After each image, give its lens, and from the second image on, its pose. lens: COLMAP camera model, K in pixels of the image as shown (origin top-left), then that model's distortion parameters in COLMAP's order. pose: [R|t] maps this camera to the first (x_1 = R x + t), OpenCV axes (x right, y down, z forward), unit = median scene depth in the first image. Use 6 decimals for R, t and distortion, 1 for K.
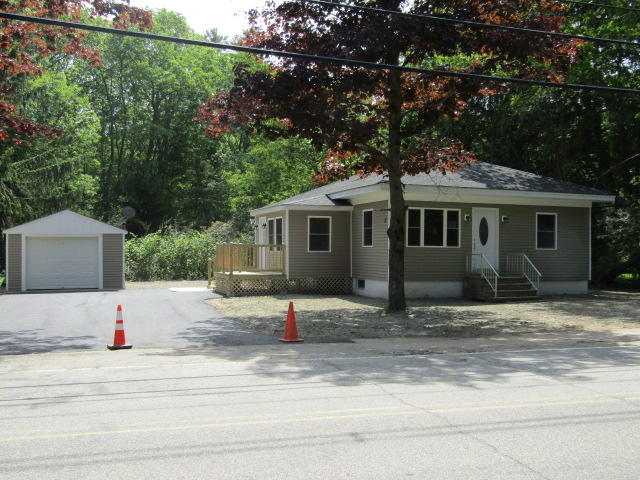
lens RADIAL K [[686.9, 0, 319.8], [0, 686.9, 241.1], [0, 0, 1]] dist [-0.010749, 0.000000]
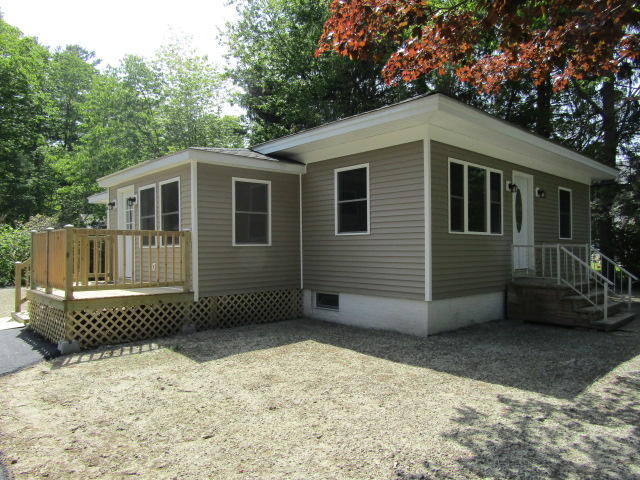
lens RADIAL K [[456.0, 0, 318.7], [0, 456.0, 241.0], [0, 0, 1]] dist [-0.013917, 0.020229]
pose [[0.920520, -0.004584, 0.390668, -0.092673], [0.006280, 0.999976, -0.003064, 0.013748], [-0.390644, 0.005274, 0.920527, 0.650630]]
